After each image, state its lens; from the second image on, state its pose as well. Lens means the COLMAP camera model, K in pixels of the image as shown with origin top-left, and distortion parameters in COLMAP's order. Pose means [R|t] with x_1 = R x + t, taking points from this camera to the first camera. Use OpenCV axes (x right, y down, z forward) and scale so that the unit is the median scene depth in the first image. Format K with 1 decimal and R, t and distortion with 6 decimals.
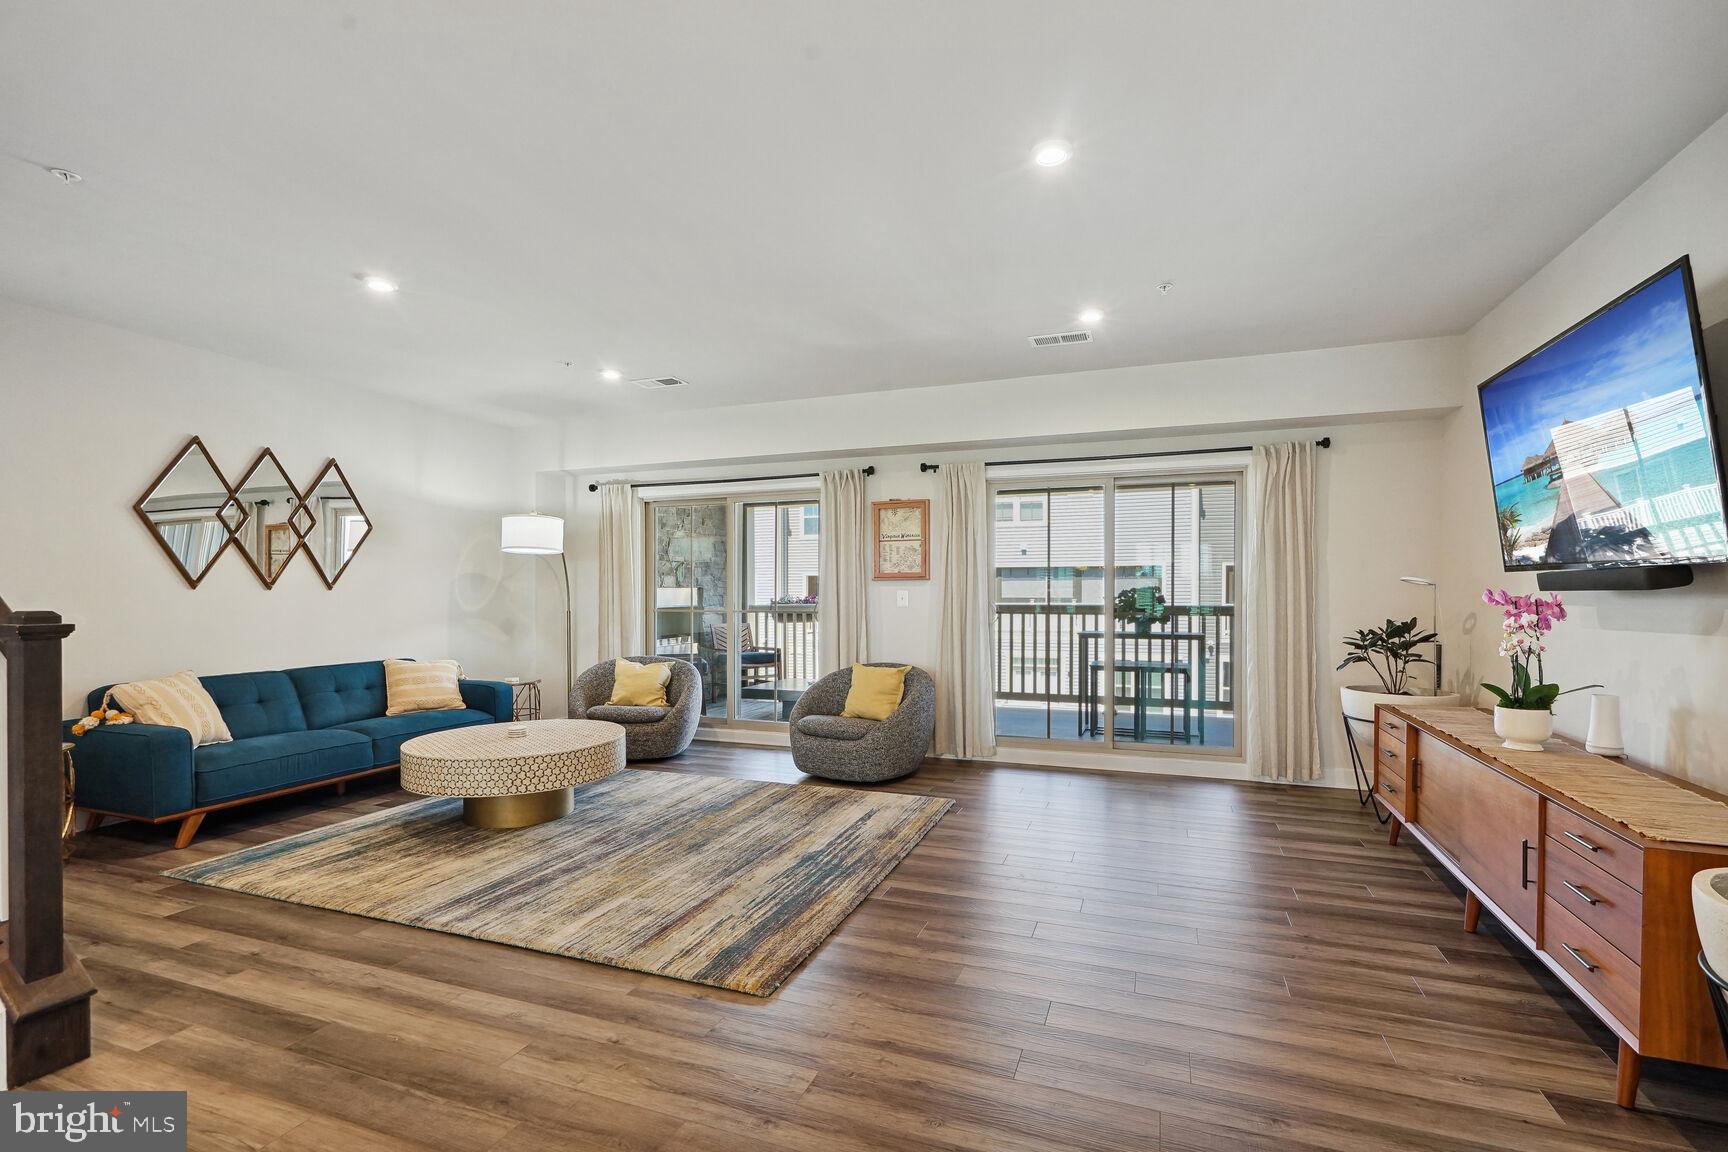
lens RADIAL K [[791.5, 0, 865.9], [0, 791.5, 565.6], [0, 0, 1]] dist [-0.001611, 0.000747]
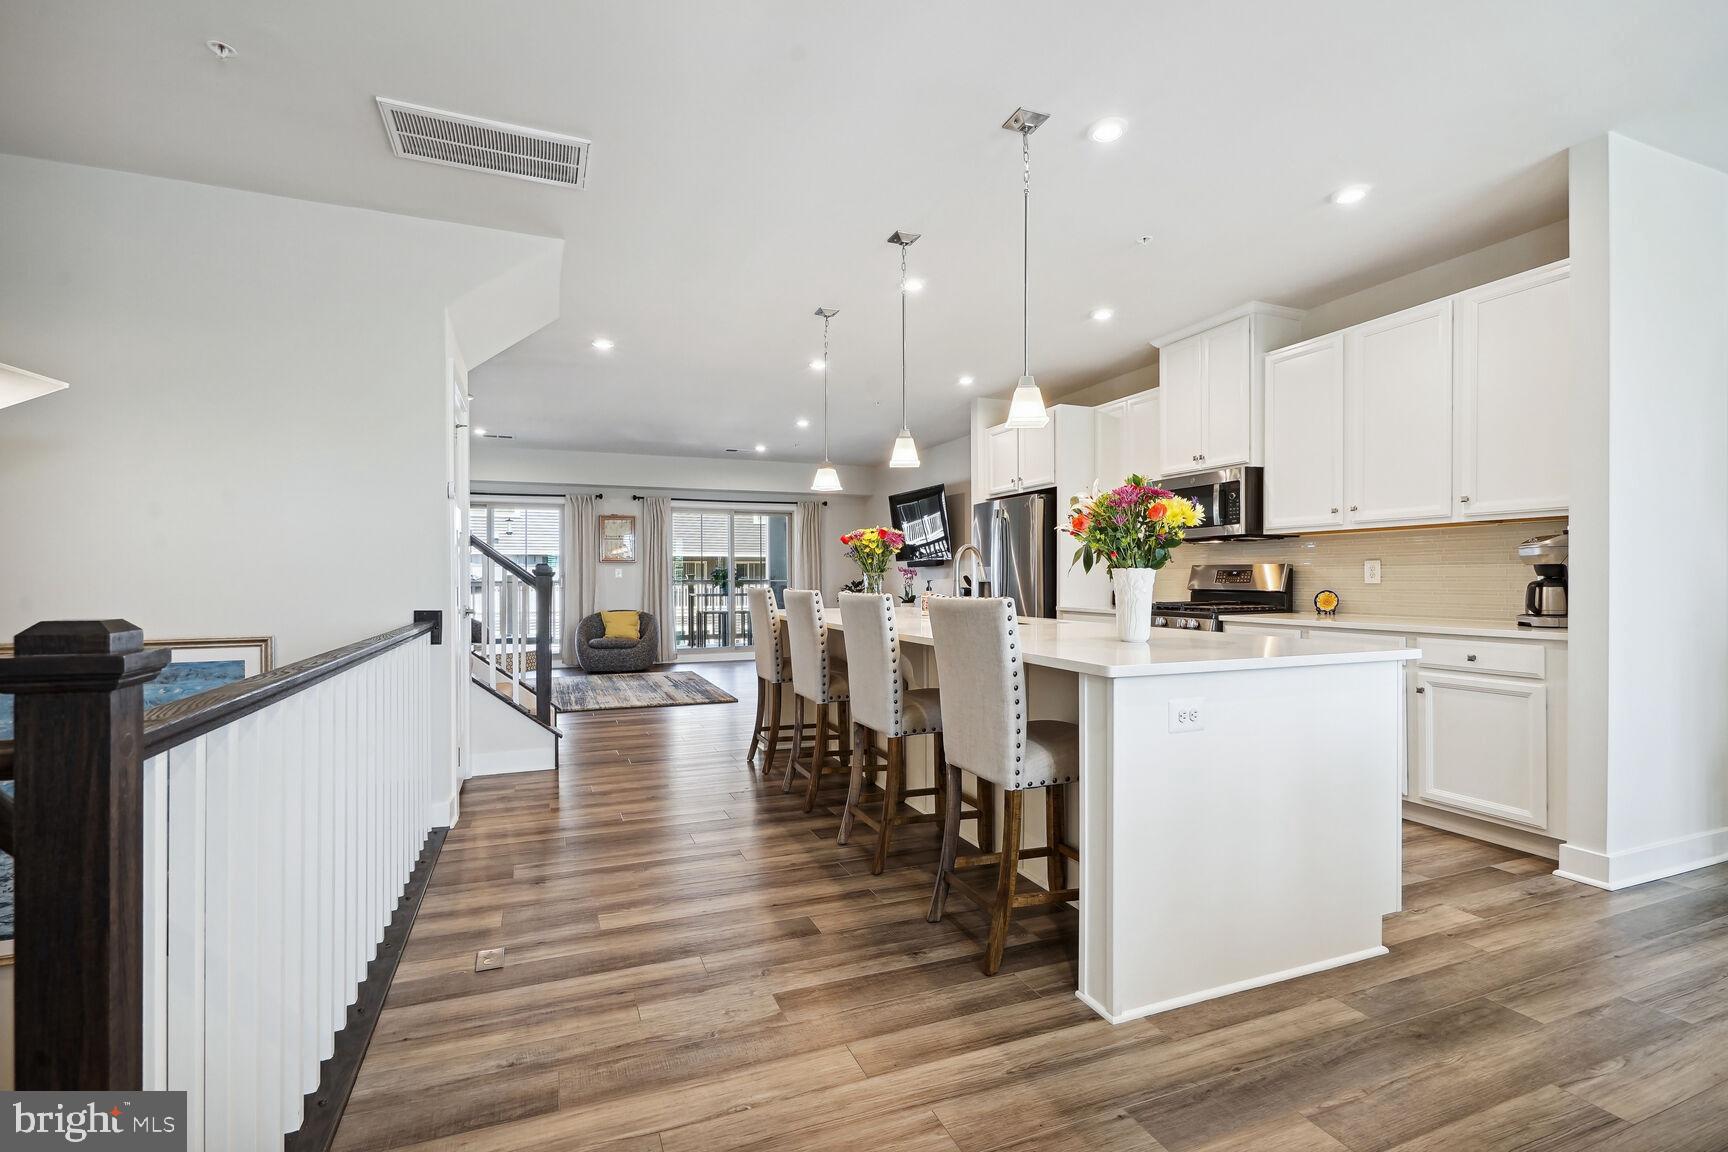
lens RADIAL K [[784.5, 0, 864.0], [0, 784.5, 576.0], [0, 0, 1]] dist [-0.000533, 0.000254]
pose [[0.730140, 0.001524, 0.683296, -1.066331], [-0.020540, 0.999595, 0.019719, 0.005118], [-0.682989, -0.028433, 0.729875, -0.875172]]
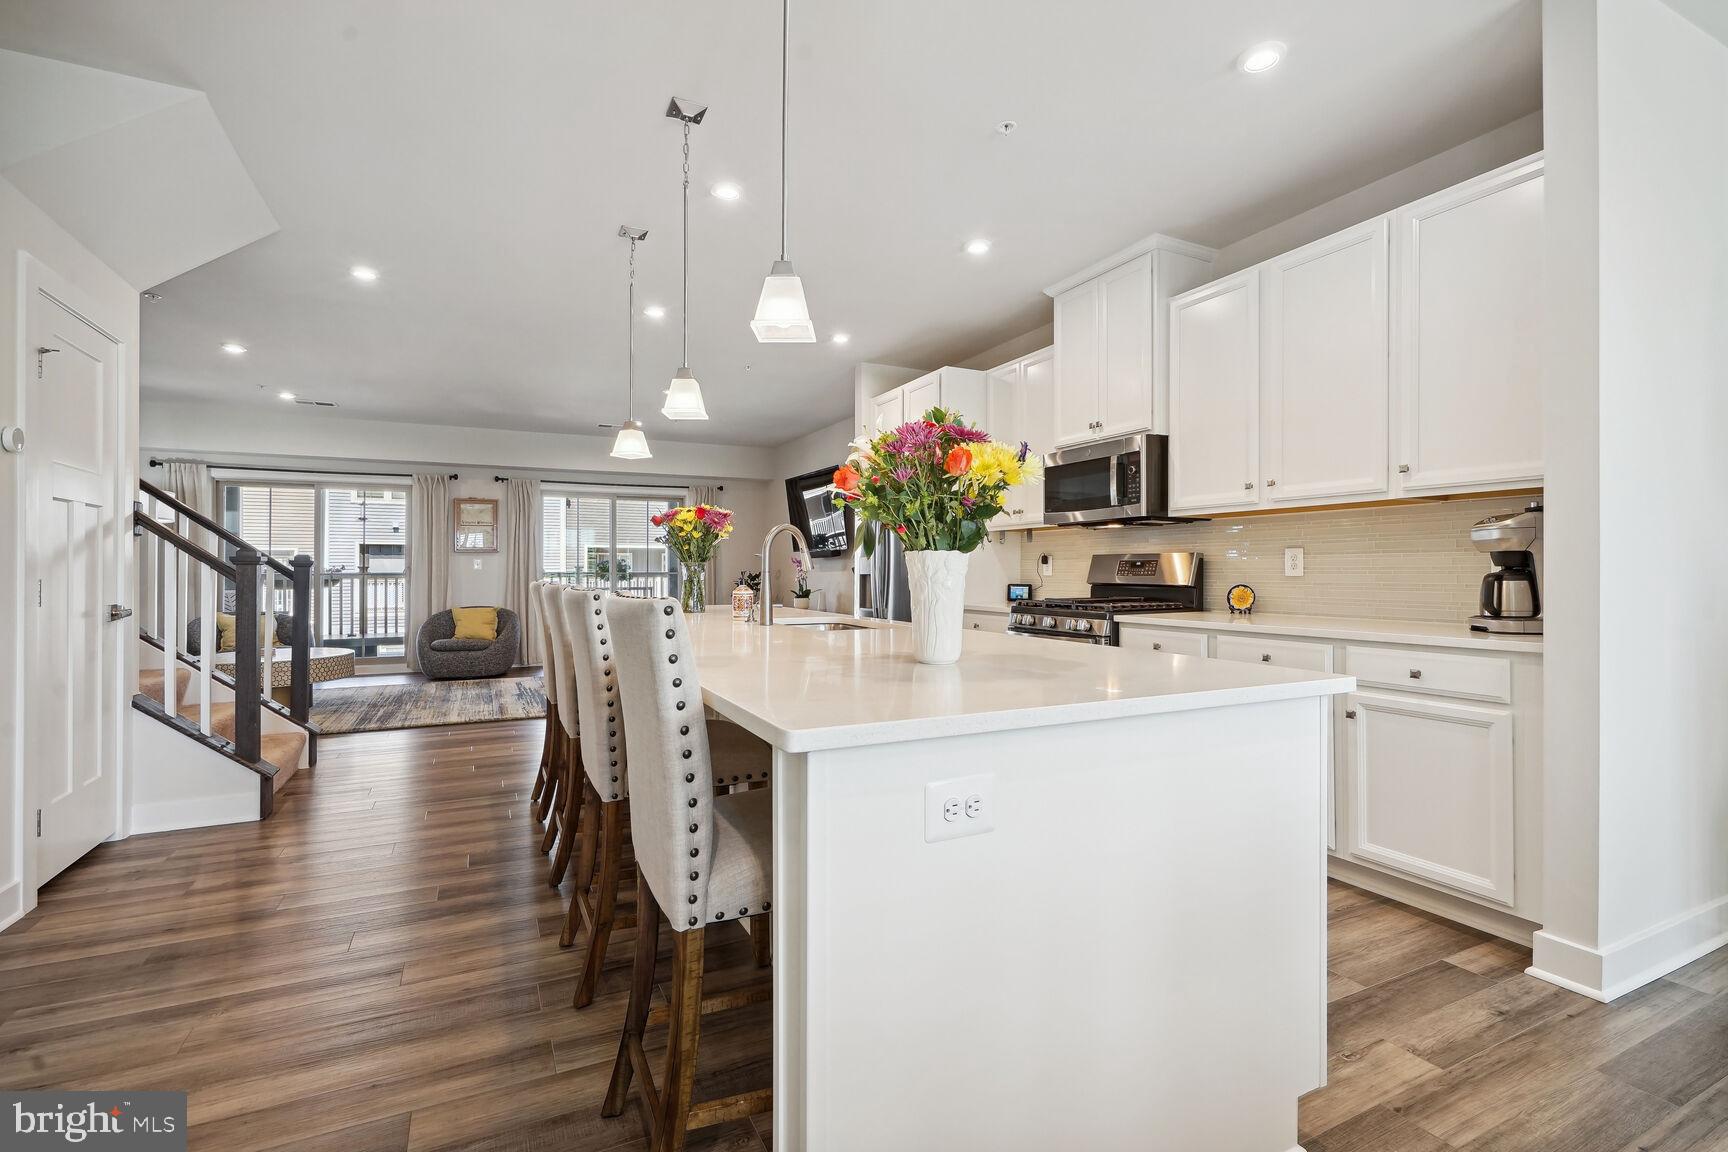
lens RADIAL K [[791.5, 0, 865.9], [0, 791.5, 565.6], [0, 0, 1]] dist [-0.001611, 0.000747]
pose [[0.679716, 0.006418, 0.733447, -0.816800], [-0.023675, 0.999633, 0.013193, 0.009700], [-0.733093, -0.026332, 0.679619, -0.821325]]
